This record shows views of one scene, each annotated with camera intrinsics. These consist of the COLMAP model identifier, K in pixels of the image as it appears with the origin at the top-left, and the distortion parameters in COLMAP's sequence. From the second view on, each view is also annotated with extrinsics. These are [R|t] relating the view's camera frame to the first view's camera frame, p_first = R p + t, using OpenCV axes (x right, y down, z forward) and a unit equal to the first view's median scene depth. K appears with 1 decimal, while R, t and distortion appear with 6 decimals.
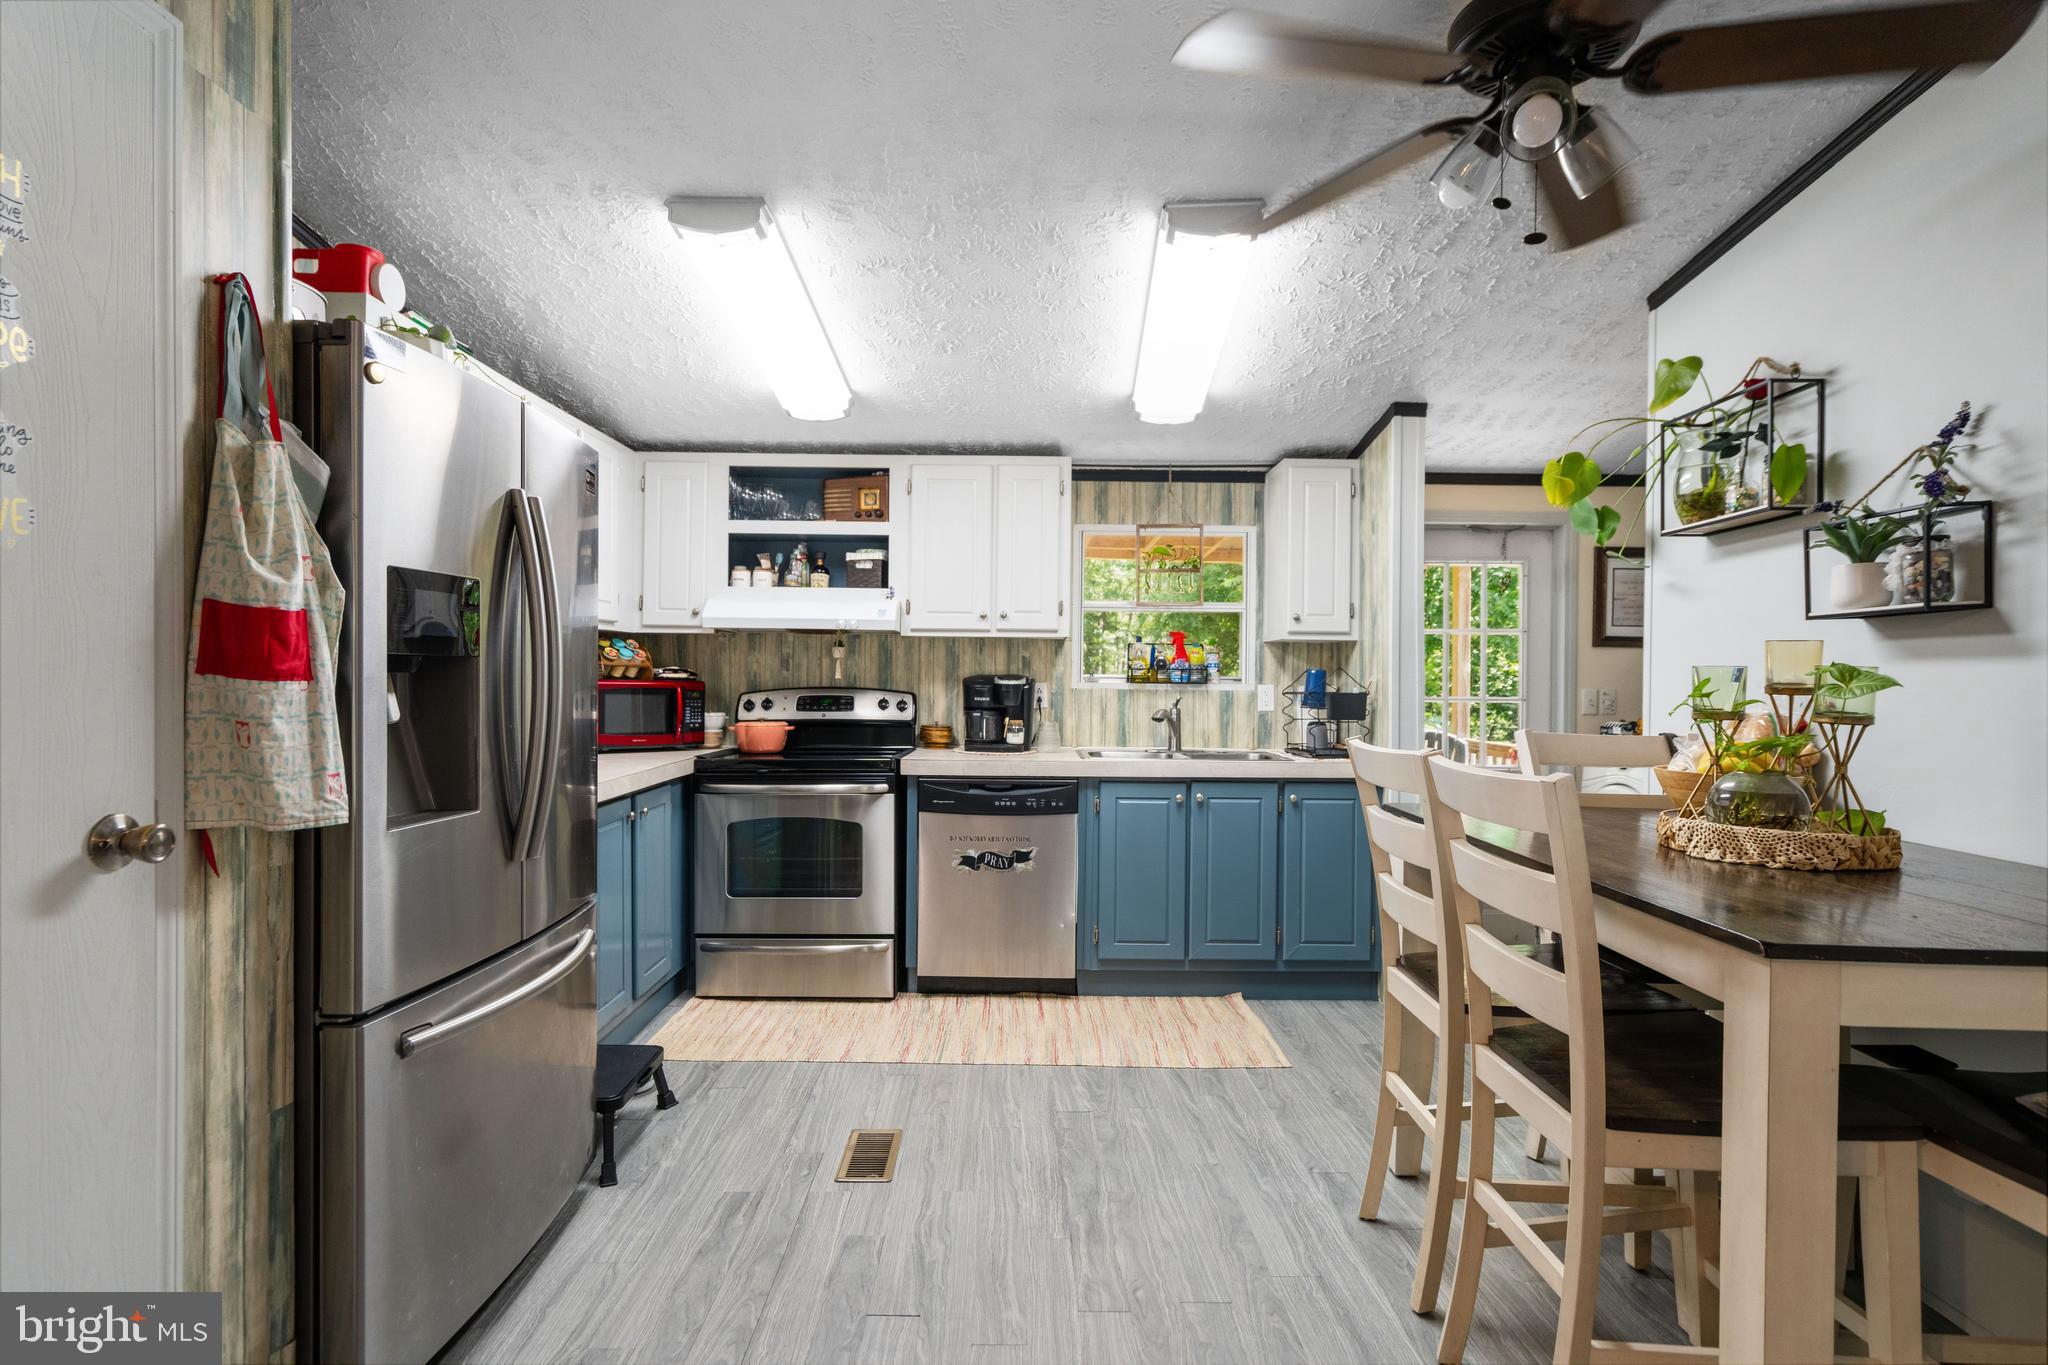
lens RADIAL K [[1000.2, 0, 1024.0], [0, 1000.2, 682.5], [0, 0, 1]] dist [-0.000755, 0.000739]
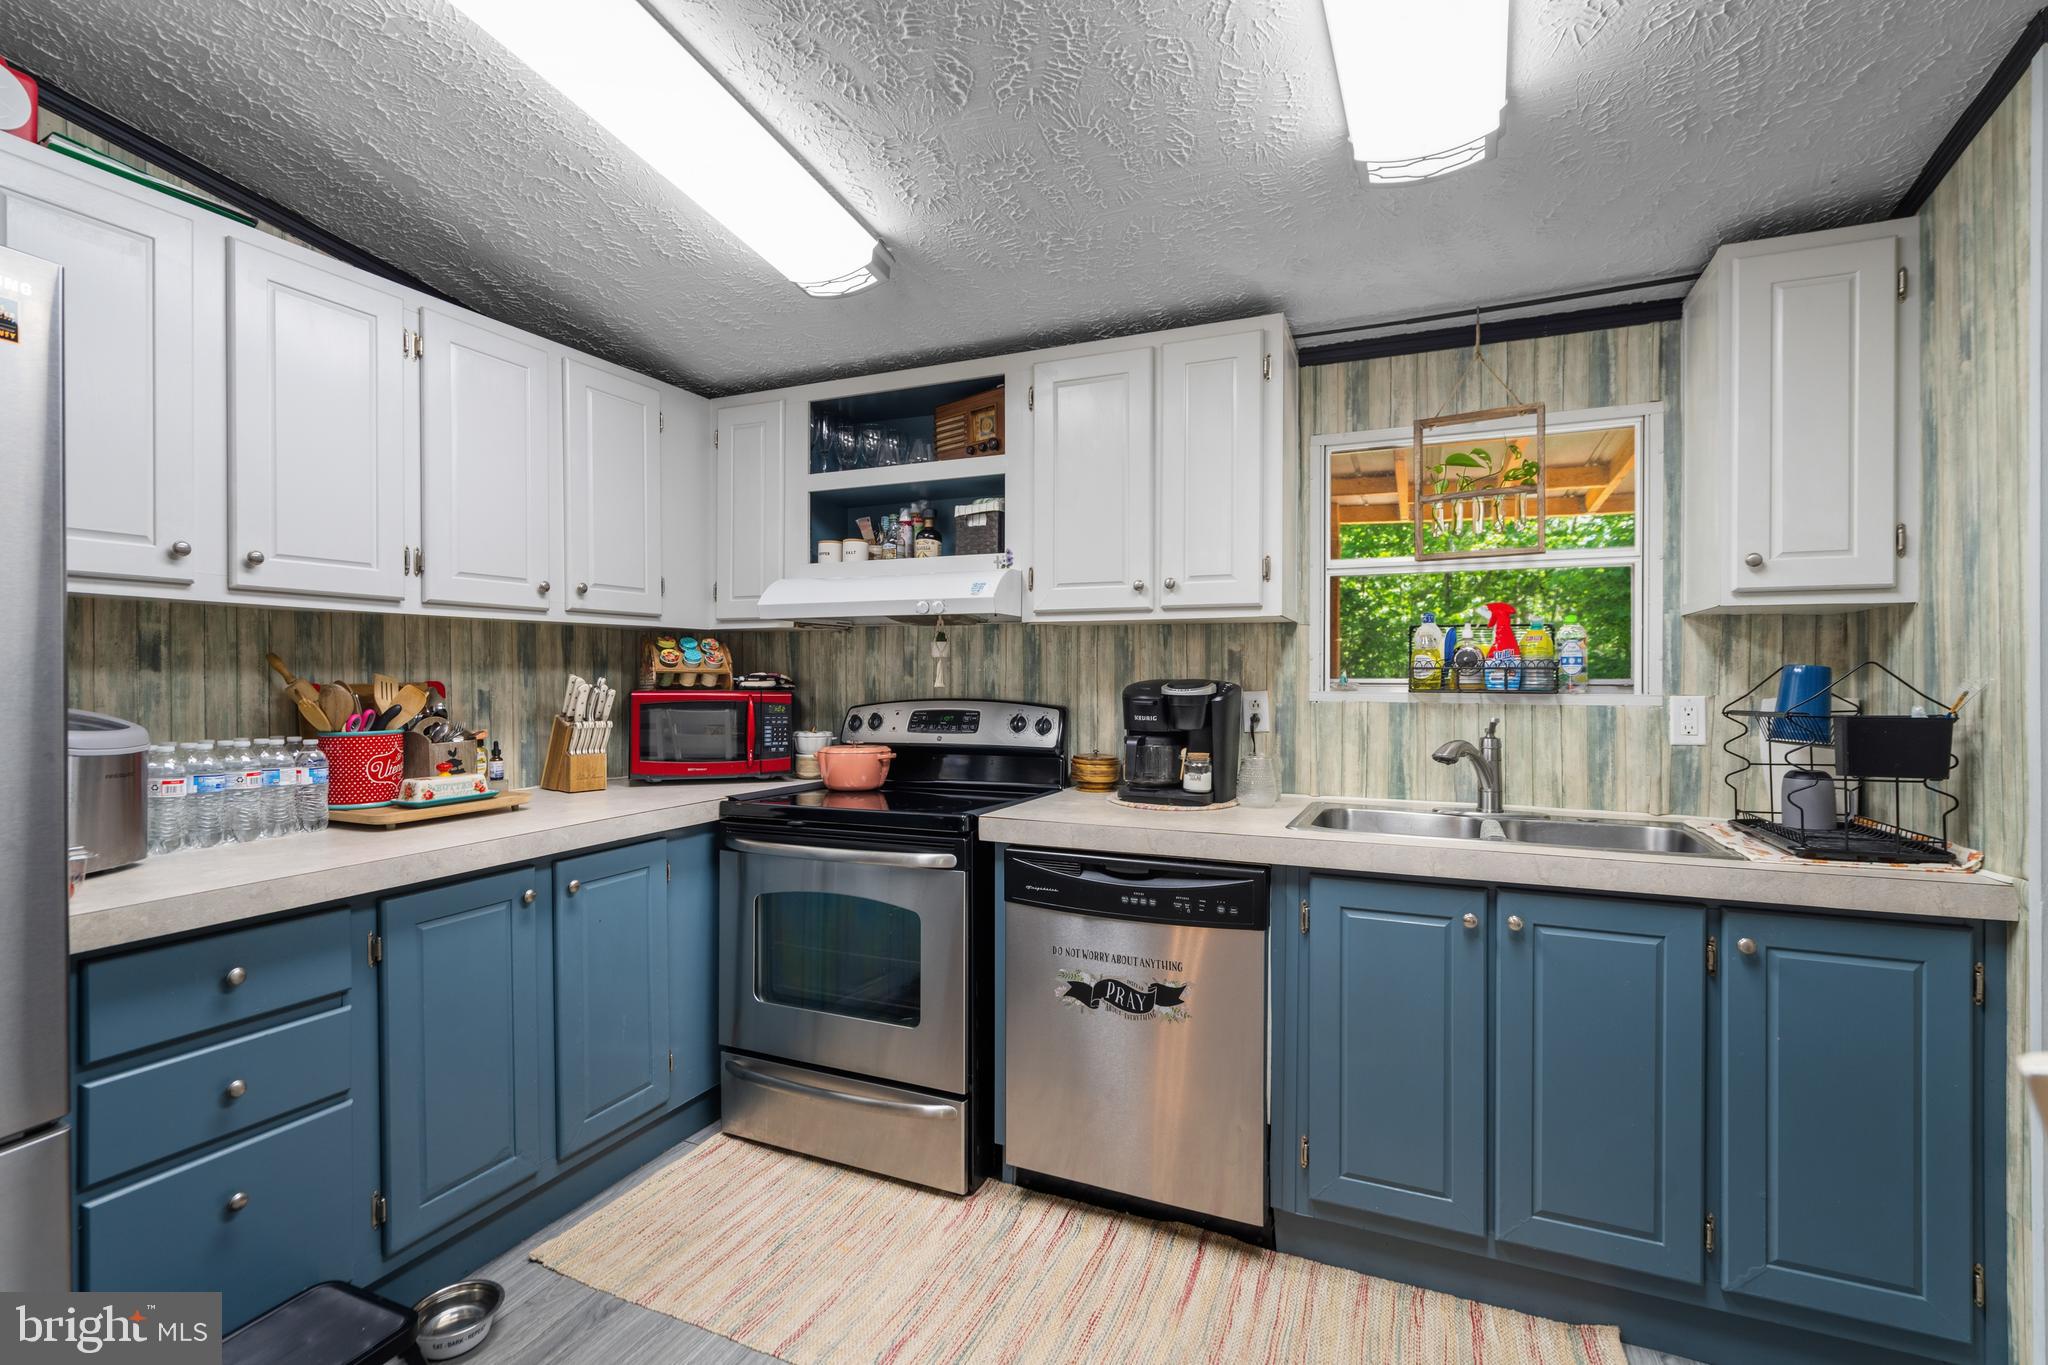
lens RADIAL K [[933.7, 0, 1012.8], [0, 933.7, 681.5], [0, 0, 1]] dist [-0.004354, 0.003438]
pose [[0.913666, -0.005508, -0.406429, 0.123797], [0.004916, 0.999985, -0.002501, -0.006002], [0.406437, 0.000287, 0.913679, 0.427858]]
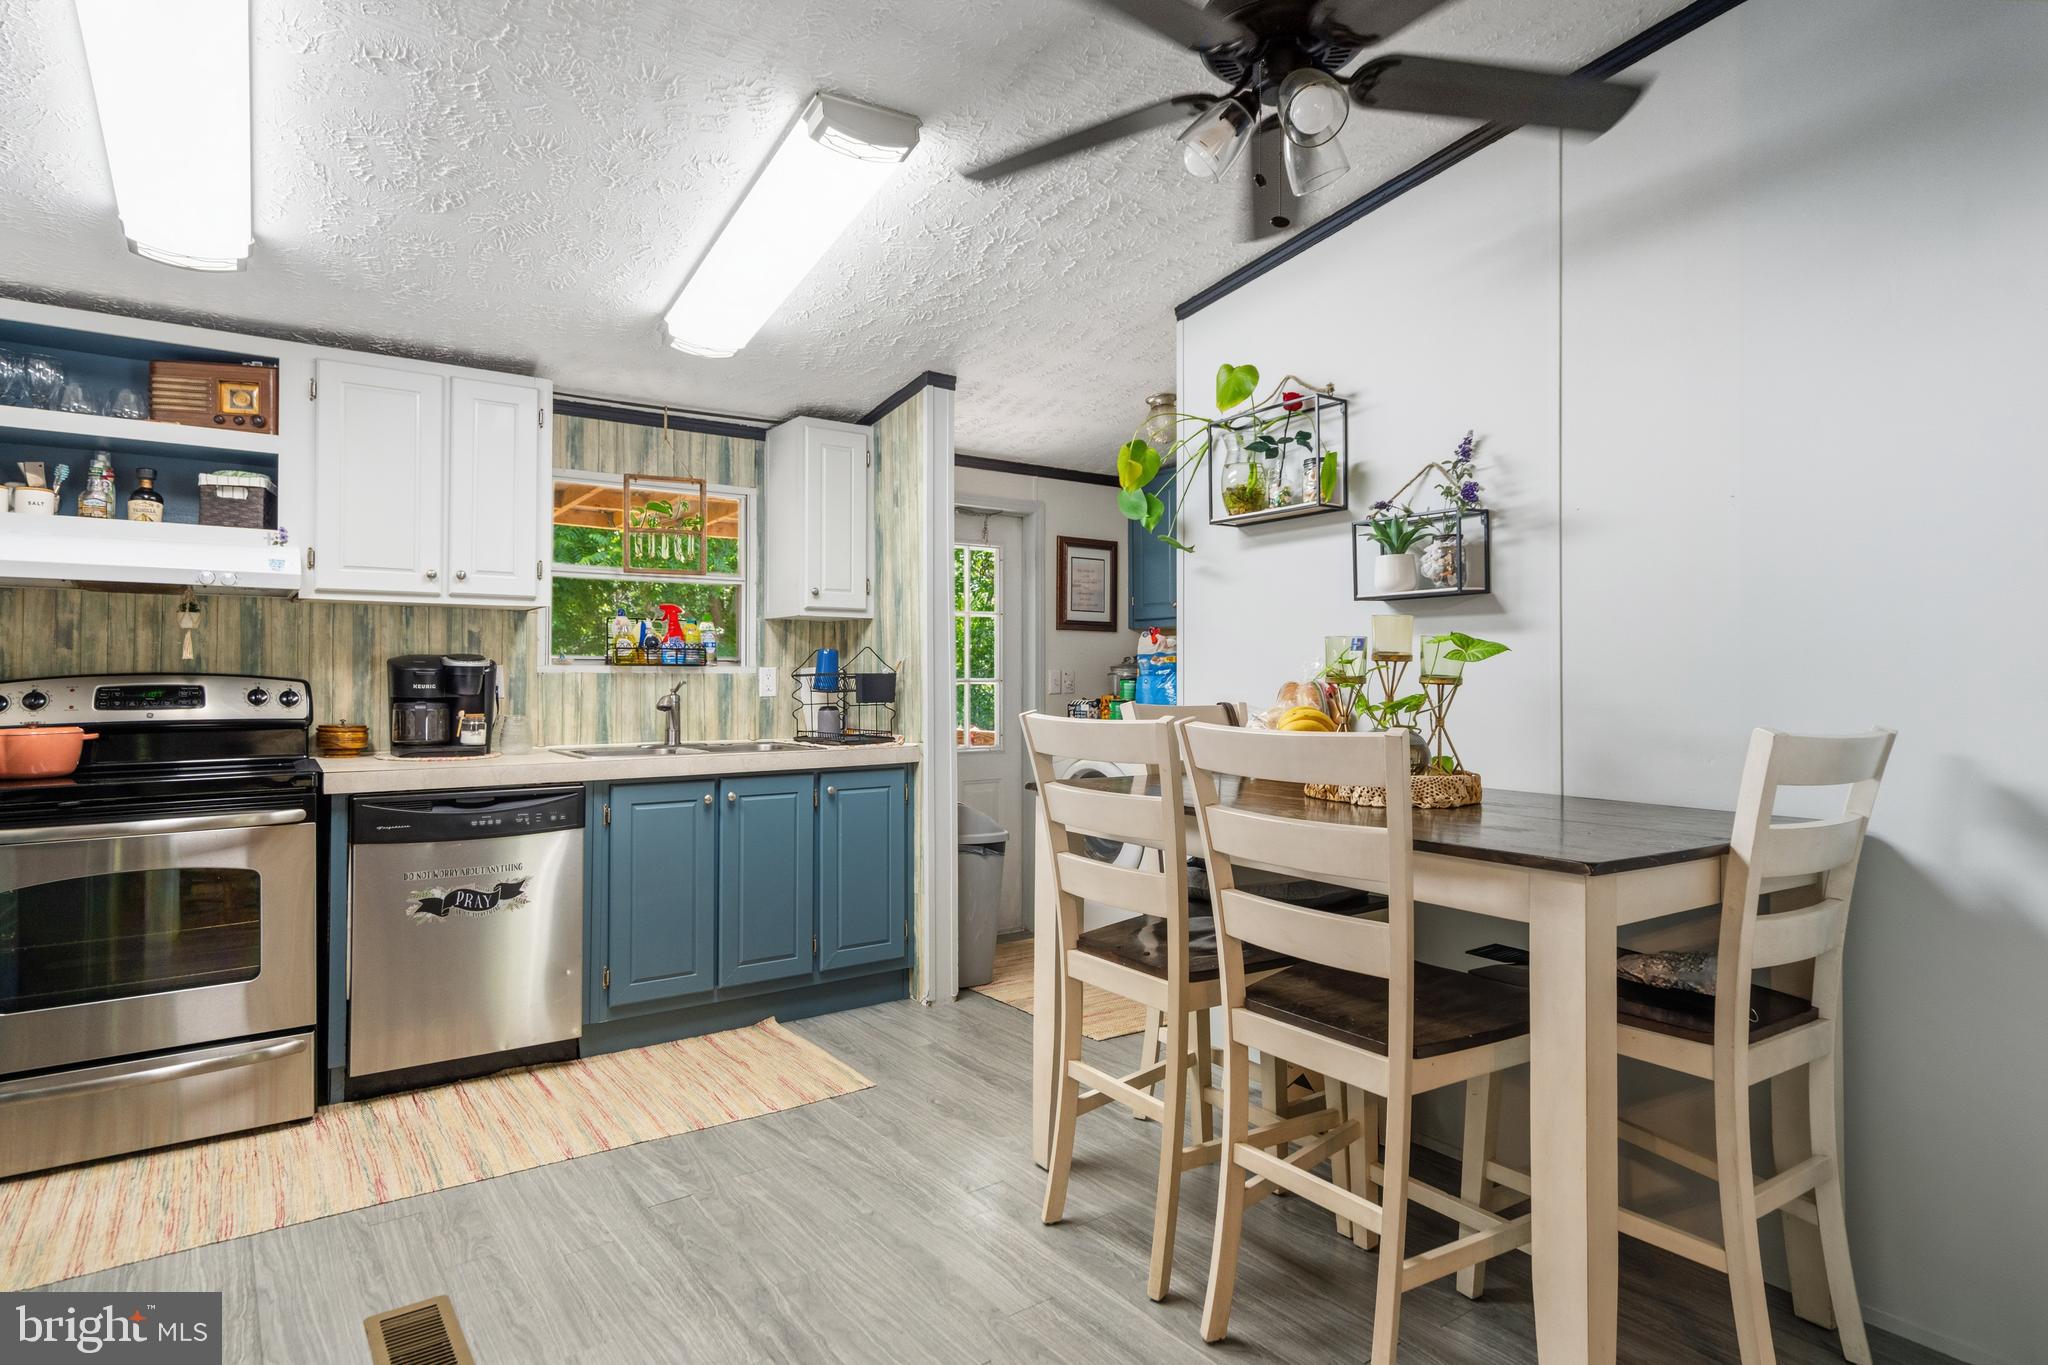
lens RADIAL K [[1082.8, 0, 984.8], [0, 1082.8, 658.5], [0, 0, 1]] dist [-0.000401, 0.001402]
pose [[0.826441, 0.000351, 0.563023, -0.152587], [0.008188, 0.999887, -0.012643, 0.009206], [-0.562964, 0.015059, 0.826344, 0.099184]]
